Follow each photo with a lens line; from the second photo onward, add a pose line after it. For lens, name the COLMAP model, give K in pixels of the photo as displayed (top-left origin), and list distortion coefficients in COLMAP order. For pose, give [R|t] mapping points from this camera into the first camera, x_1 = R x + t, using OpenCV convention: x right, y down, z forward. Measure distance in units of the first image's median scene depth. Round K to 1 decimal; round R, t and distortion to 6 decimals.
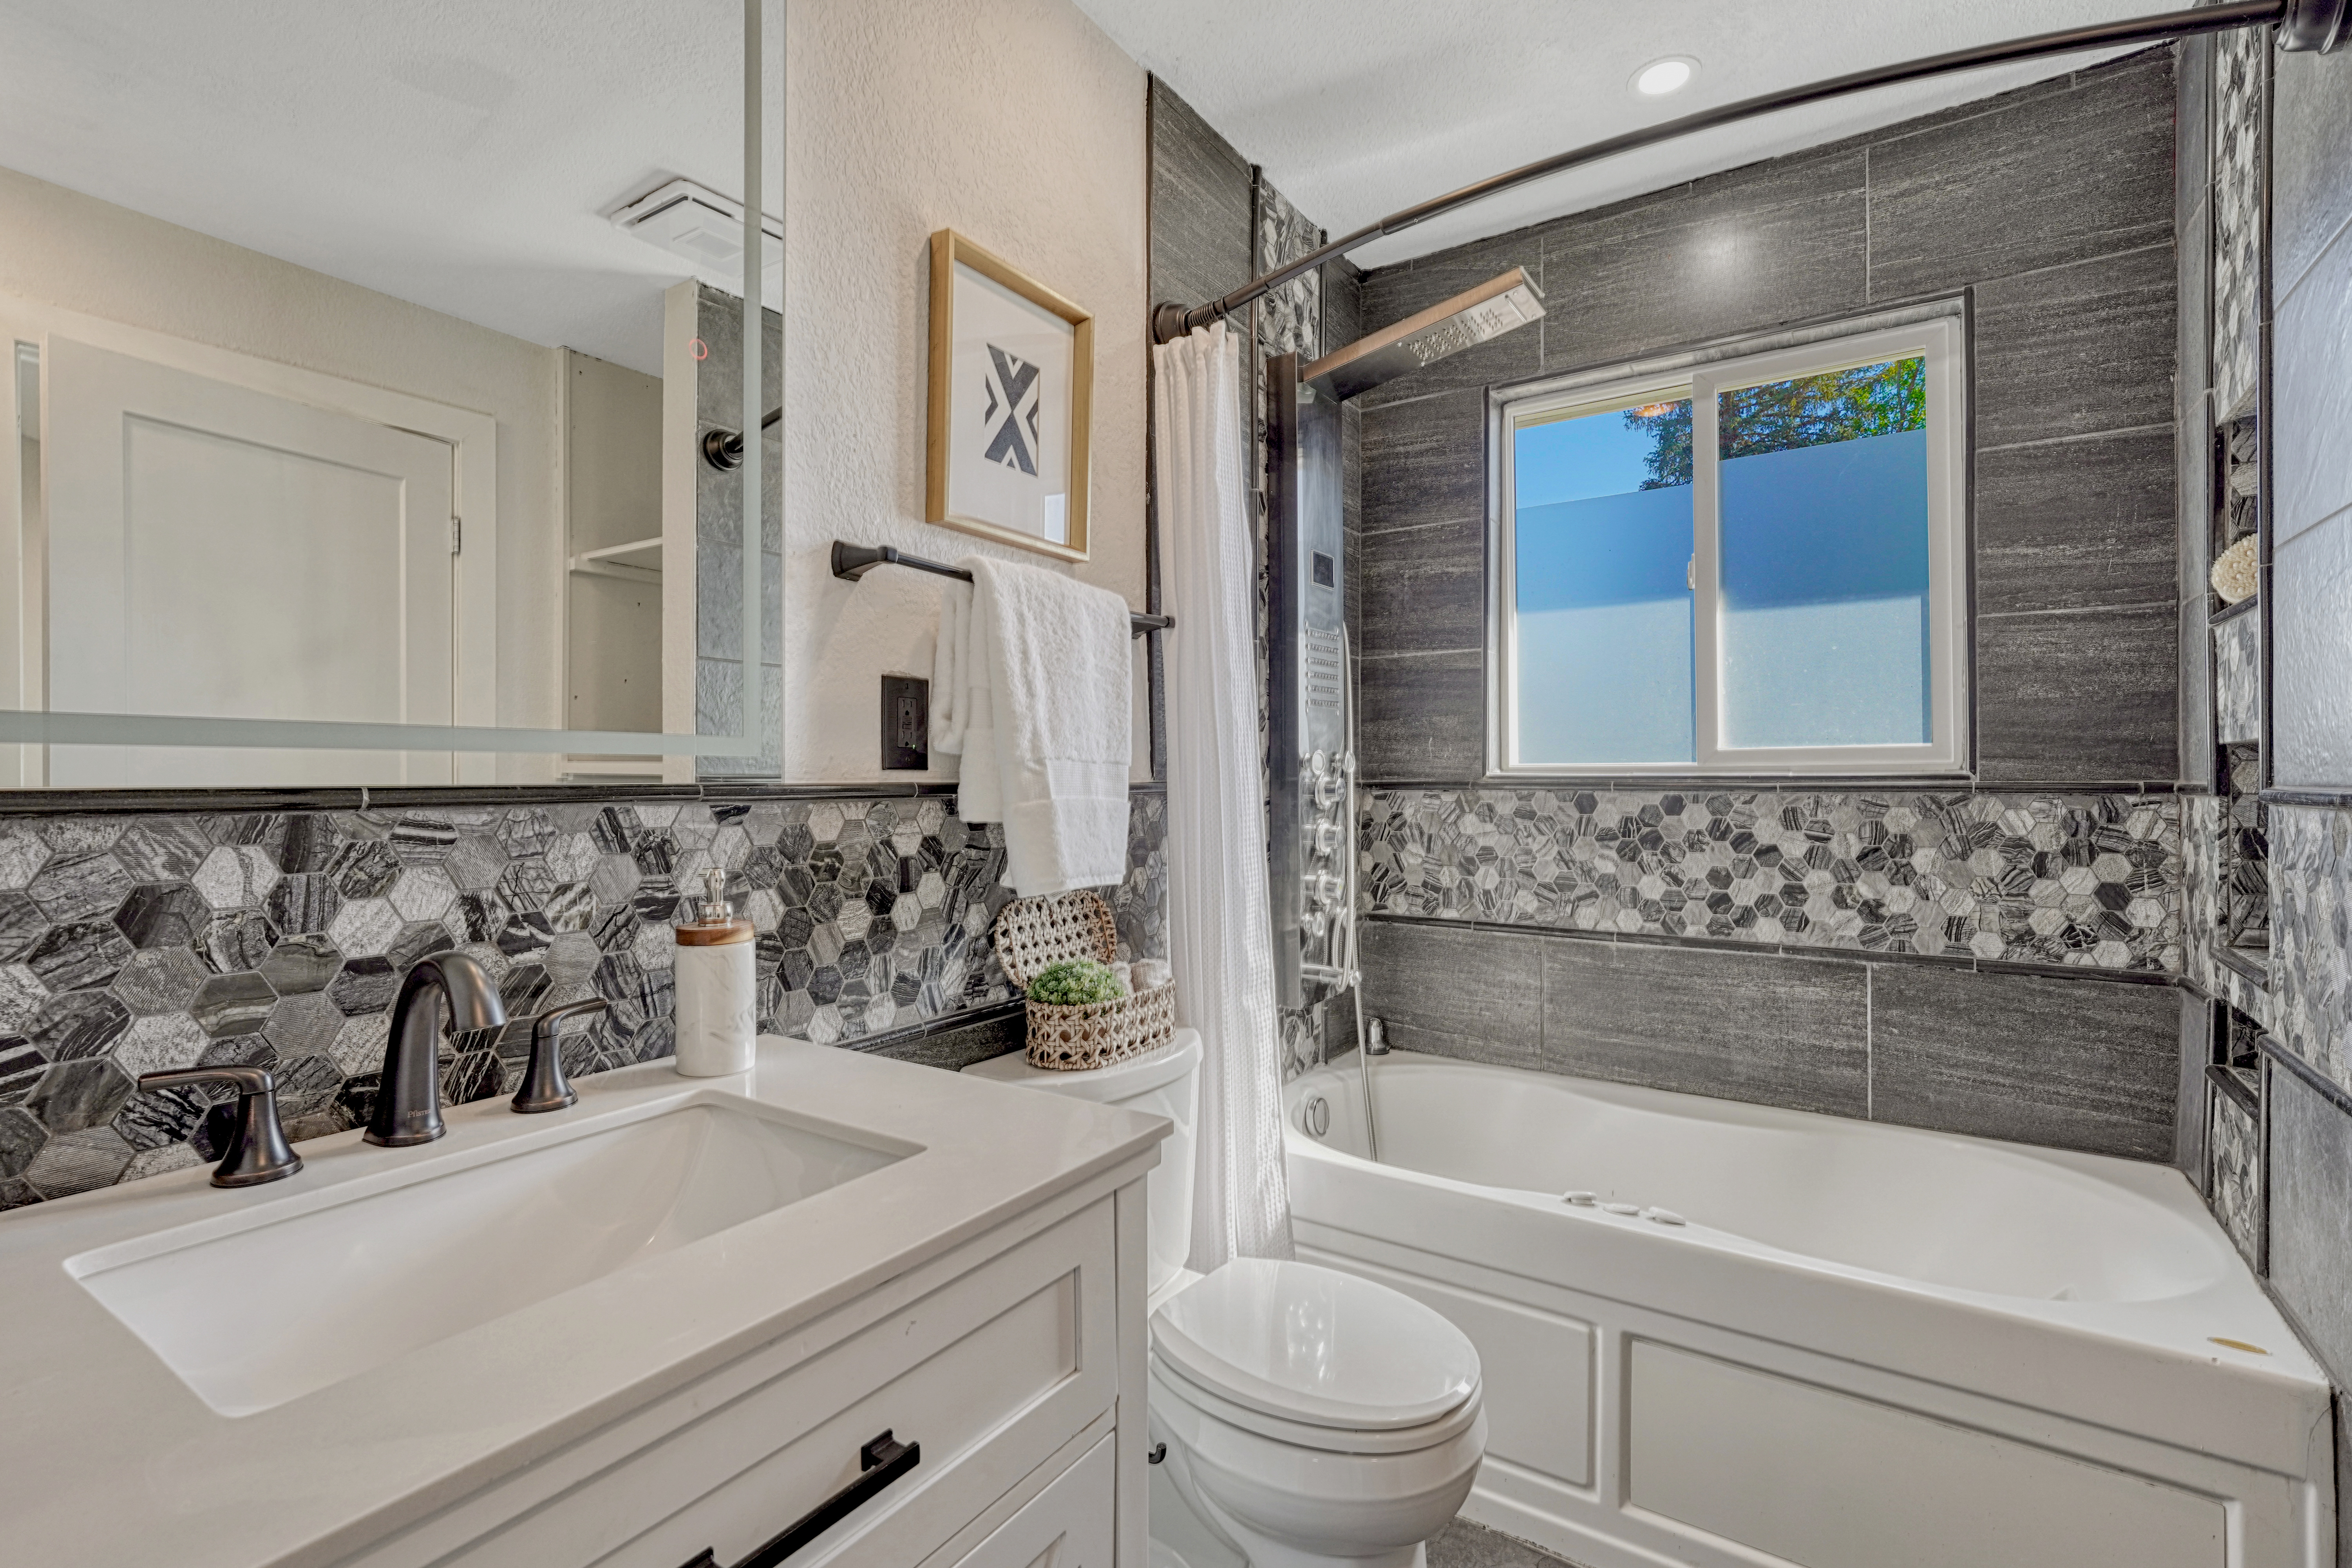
lens RADIAL K [[1058.4, 0, 1181.6], [0, 1058.4, 771.3], [0, 0, 1]] dist [0.002337, 0.000423]
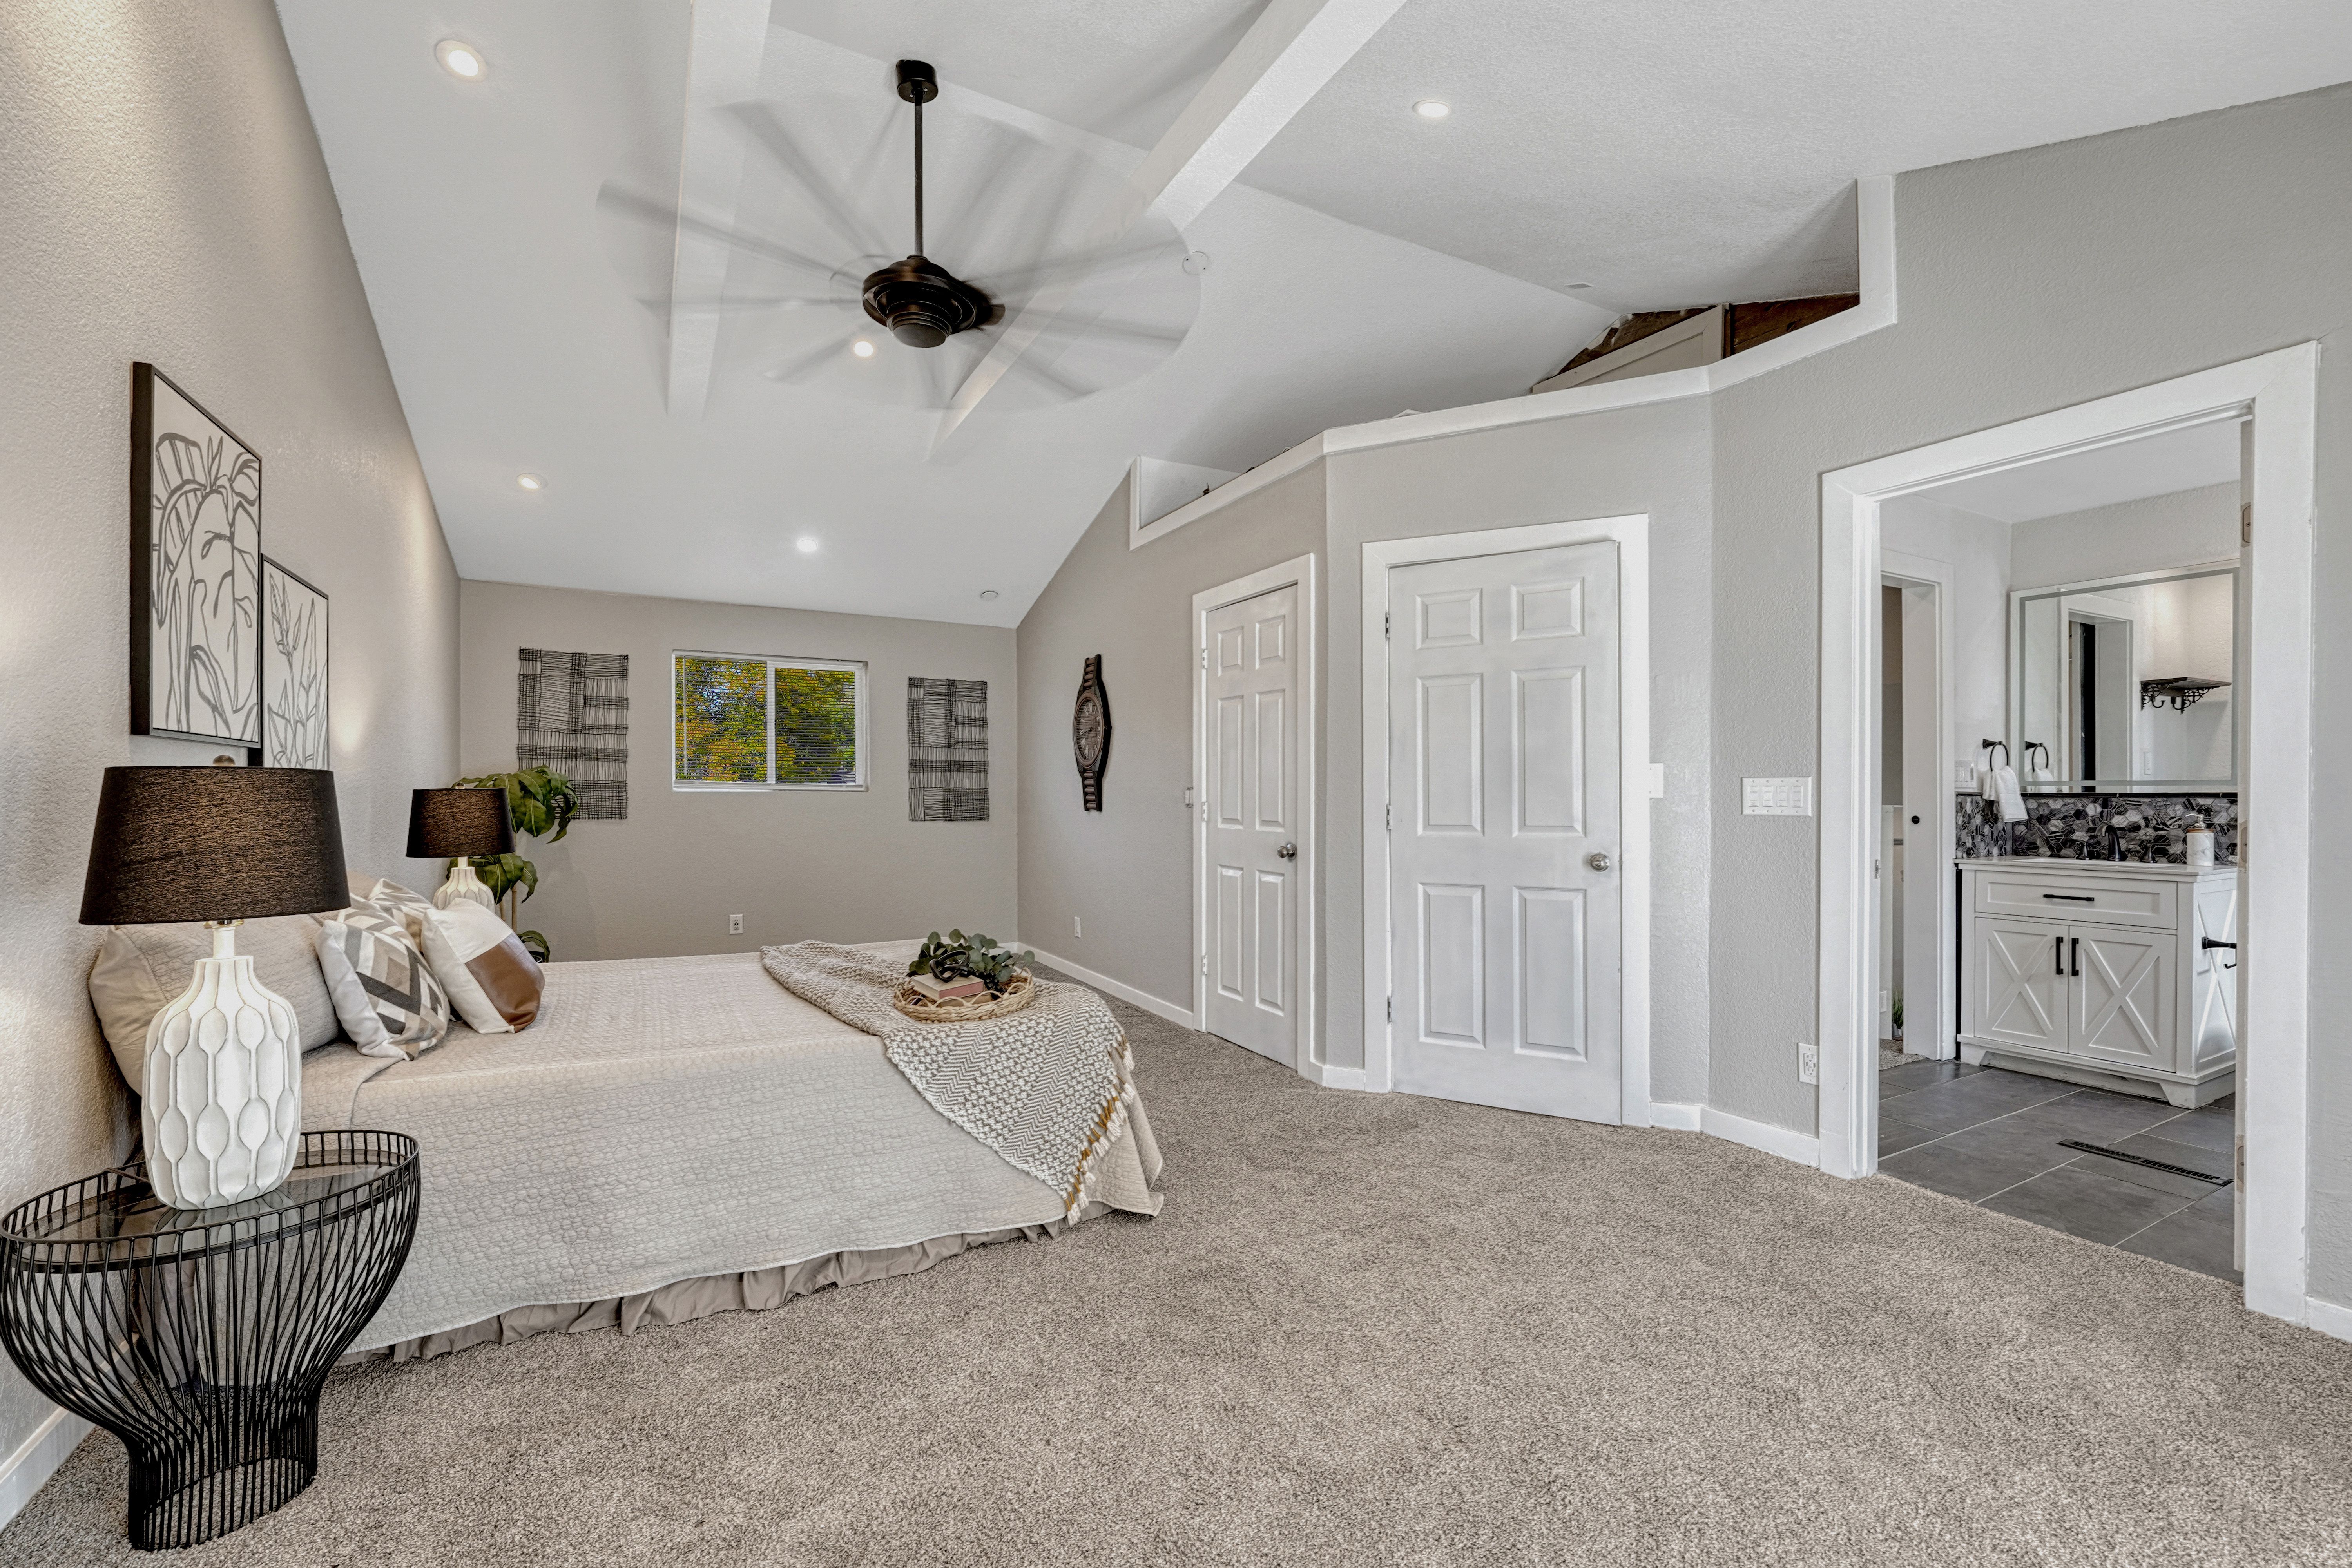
lens RADIAL K [[965.5, 0, 1170.3], [0, 965.5, 797.5], [0, 0, 1]] dist [-0.000984, -0.000223]
pose [[-0.467704, 0.003317, -0.883879, 2.430346], [0.001221, 0.999994, 0.003106, 0.007325], [0.883884, 0.000373, -0.467706, -0.378239]]
